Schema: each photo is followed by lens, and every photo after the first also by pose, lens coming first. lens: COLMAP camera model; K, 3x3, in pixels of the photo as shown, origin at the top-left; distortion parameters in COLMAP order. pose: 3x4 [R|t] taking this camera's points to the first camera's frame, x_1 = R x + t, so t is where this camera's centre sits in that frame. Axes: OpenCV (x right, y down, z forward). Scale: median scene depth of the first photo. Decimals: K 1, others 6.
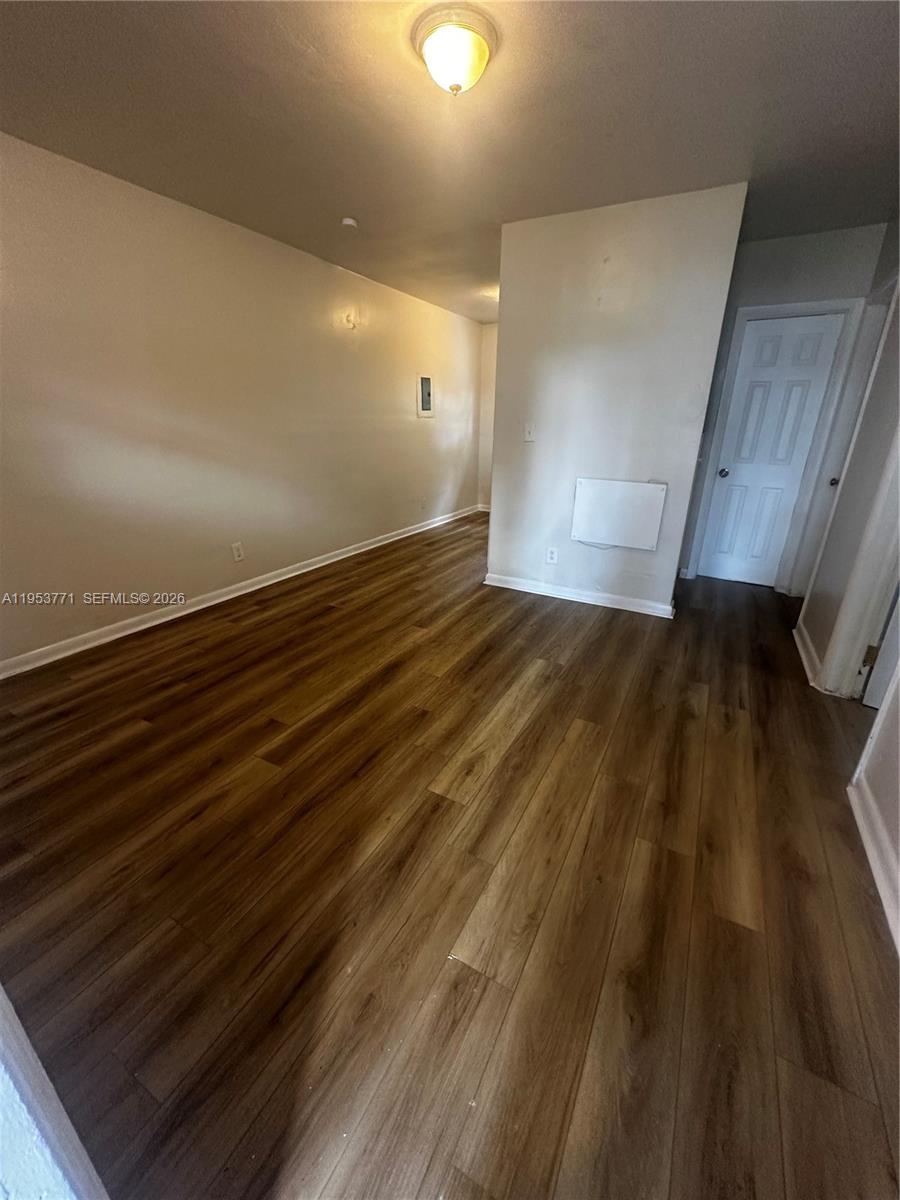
lens RADIAL K [[476.0, 0, 452.5], [0, 476.0, 597.5], [0, 0, 1]] dist [-0.002696, 0.000128]
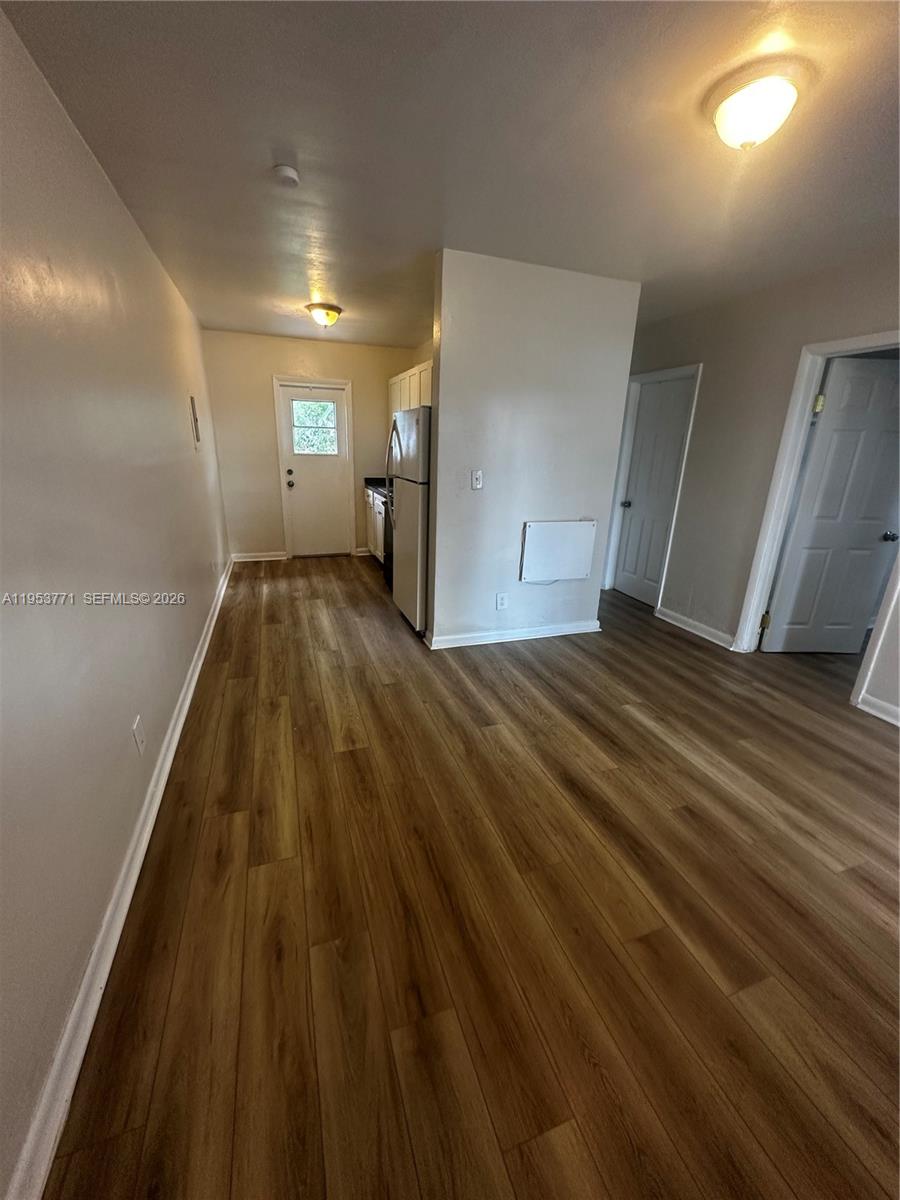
lens RADIAL K [[476.0, 0, 445.7], [0, 476.0, 598.8], [0, 0, 1]] dist [-0.002696, 0.000128]
pose [[0.671660, -0.227077, 0.705202, -0.704499], [0.242027, 0.966897, 0.080828, -0.253118], [-0.700212, 0.116389, 0.704384, 0.497898]]
